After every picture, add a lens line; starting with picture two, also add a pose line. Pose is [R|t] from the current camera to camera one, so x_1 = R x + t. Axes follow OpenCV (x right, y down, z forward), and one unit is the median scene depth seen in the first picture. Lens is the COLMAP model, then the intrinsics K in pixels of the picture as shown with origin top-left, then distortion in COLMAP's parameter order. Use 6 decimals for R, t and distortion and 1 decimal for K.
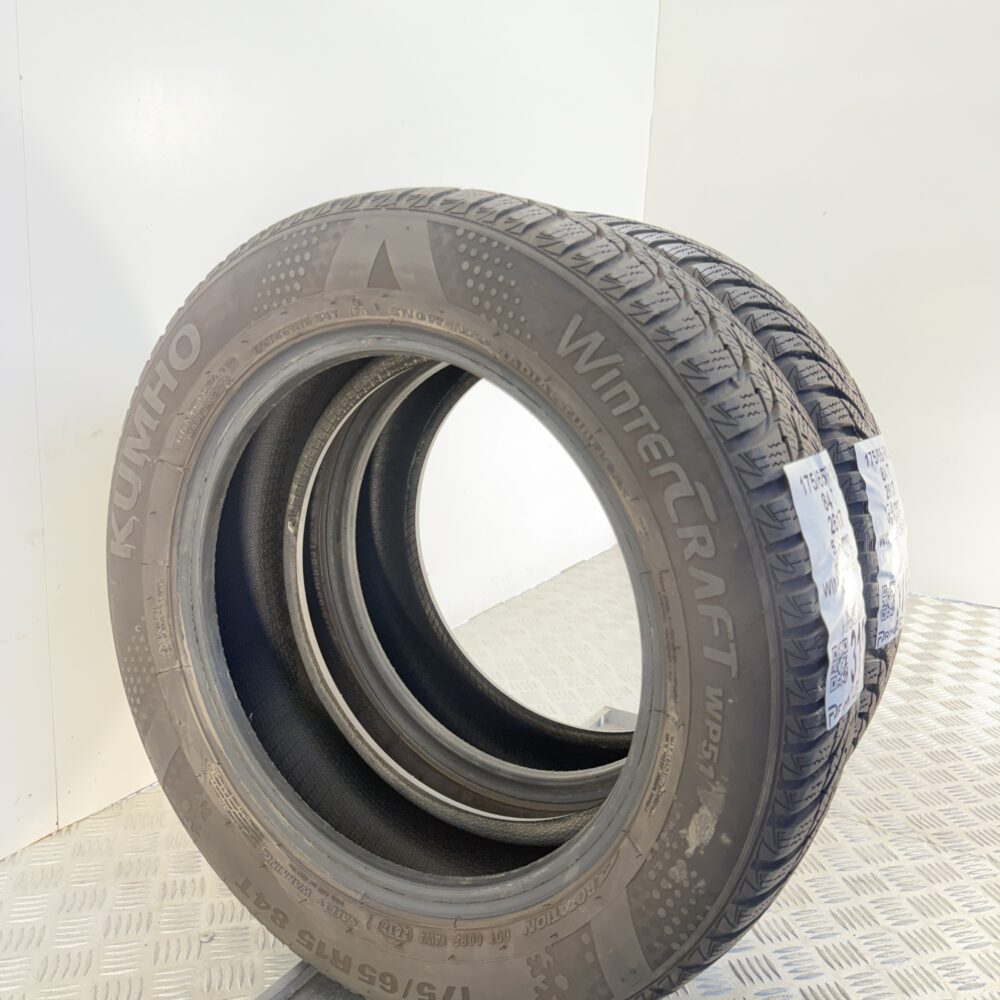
lens RADIAL K [[923.7, 0, 500.0], [0, 923.7, 500.0], [0, 0, 1]] dist [0.117467, -0.243297]
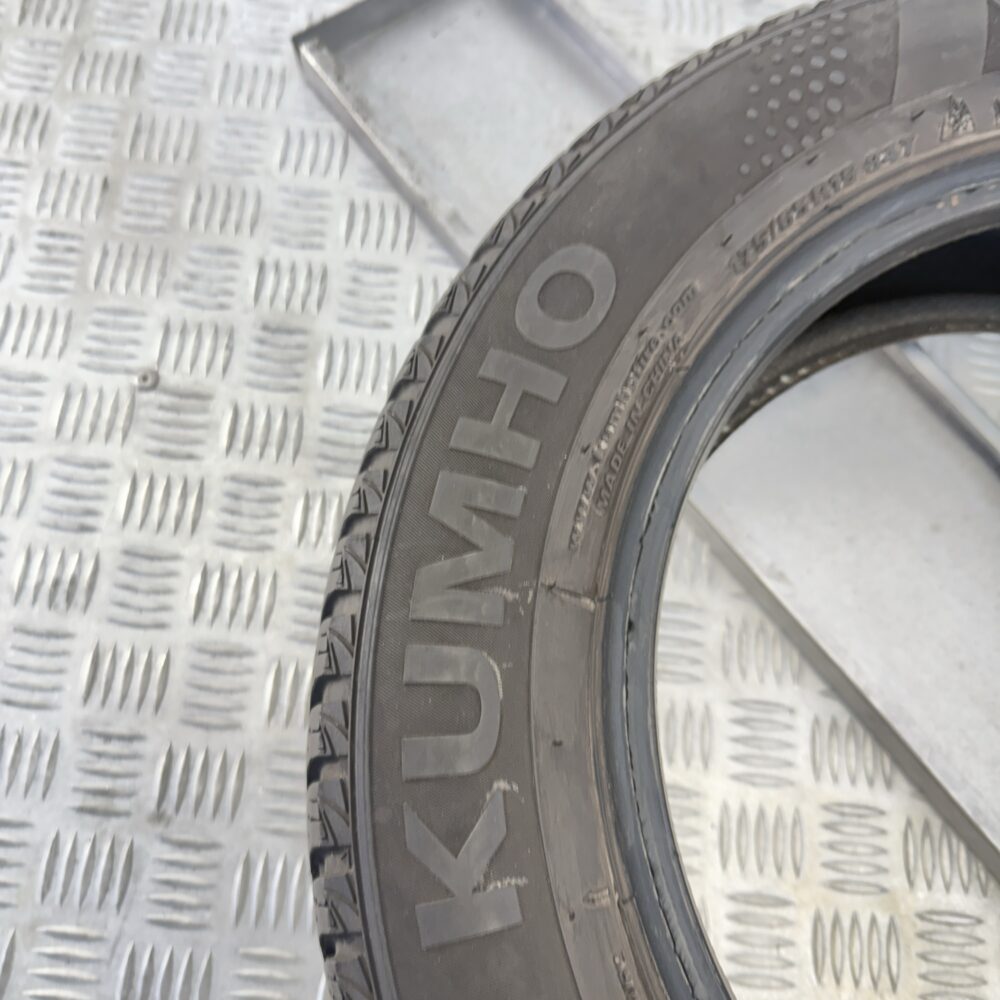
lens RADIAL K [[923.0, 0, 498.4], [0, 923.0, 486.3], [0, 0, 1]] dist [-0.004323, -0.008340]
pose [[0.789425, -0.108073, 0.604258, -0.714516], [0.402184, 0.834728, -0.376134, 0.065219], [-0.463741, 0.539953, 0.702421, 0.867402]]
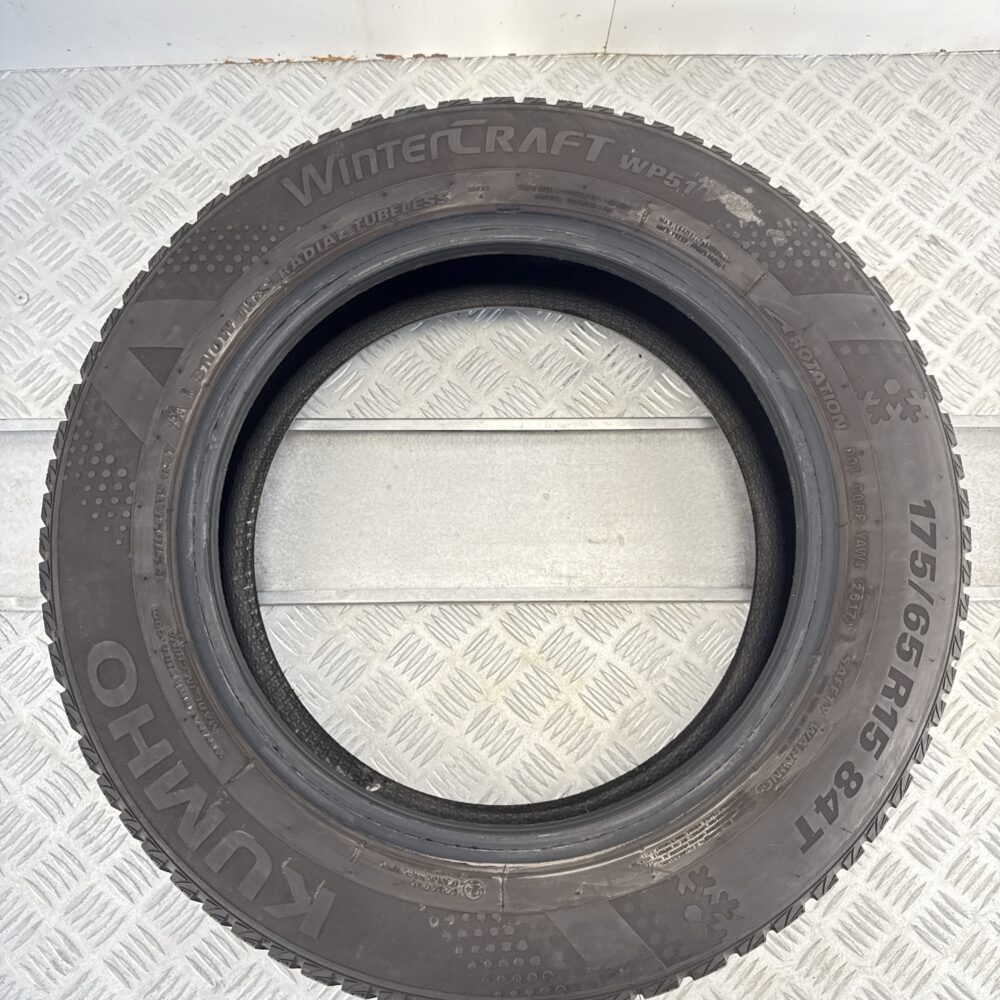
lens RADIAL K [[923.7, 0, 500.0], [0, 923.7, 500.0], [0, 0, 1]] dist [0.117467, -0.243297]
pose [[0.248876, -0.720366, 0.647405, -0.753281], [0.966423, 0.228825, -0.116901, 0.243037], [-0.063931, 0.654761, 0.753127, 0.325724]]
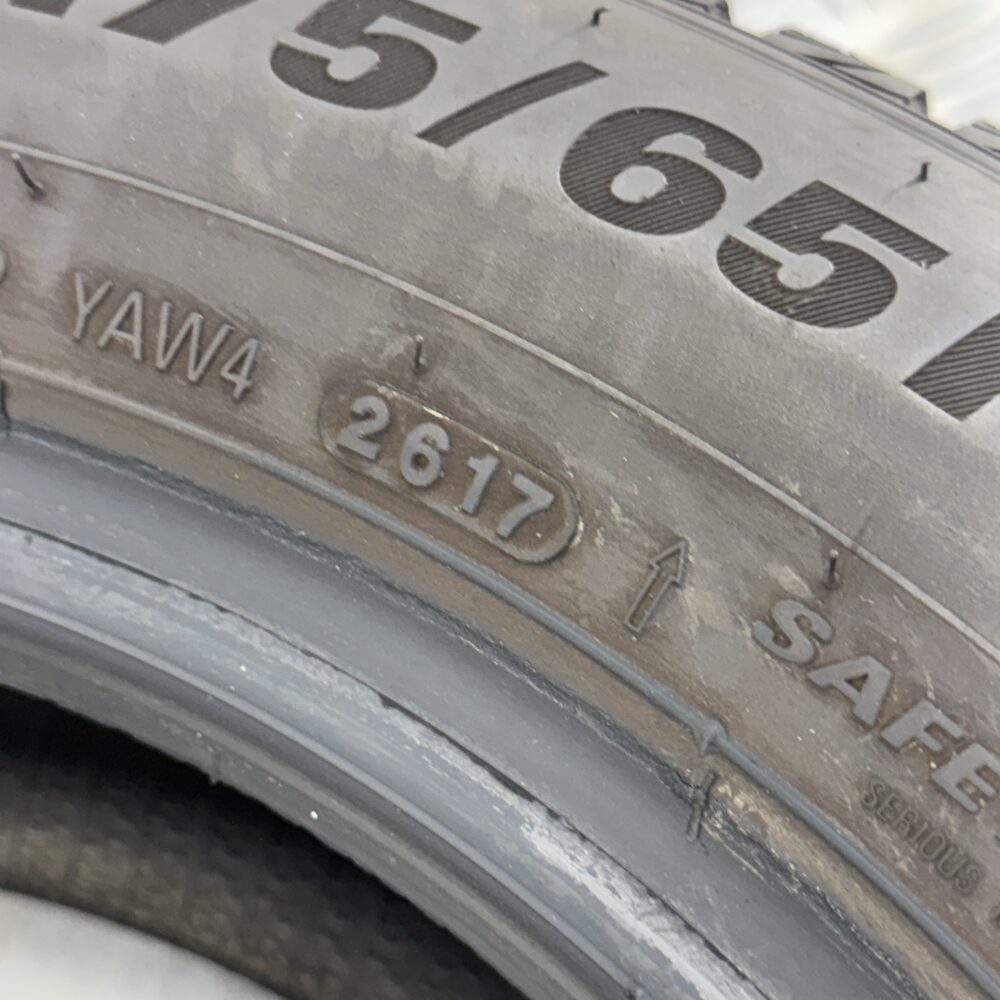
lens RADIAL K [[1929.7, 0, 500.0], [0, 1929.7, 500.0], [0, 0, 1]] dist [0.062167, 0.152503]
pose [[-0.696674, -0.181763, 0.693980, -0.348195], [0.527207, -0.785769, 0.323450, 0.402190], [0.486516, 0.591210, 0.643251, 0.886634]]
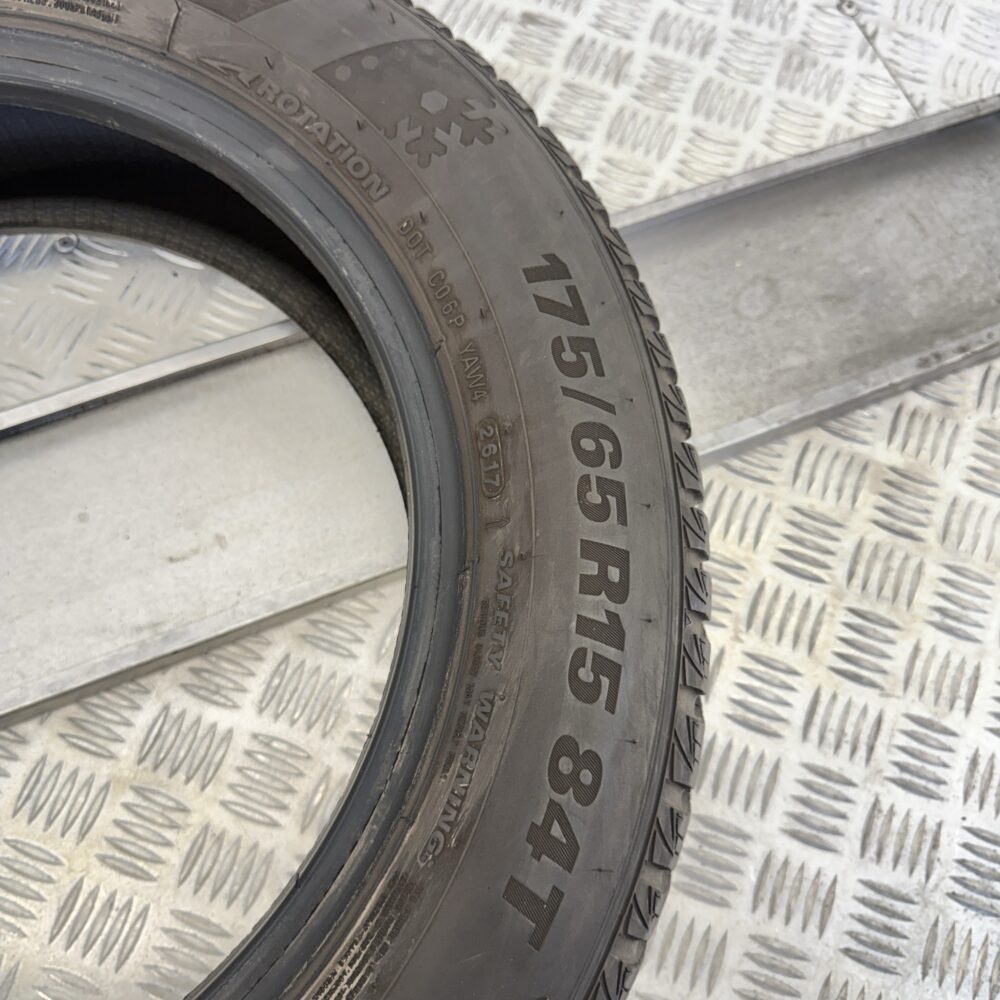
lens RADIAL K [[945.7, 0, 500.0], [0, 945.7, 500.0], [0, 0, 1]] dist [0.131826, -0.359970]
pose [[-0.096643, -0.676641, 0.729943, -0.533893], [0.991808, -0.127013, 0.013576, 0.493629], [0.083526, 0.725275, 0.683373, 0.730386]]
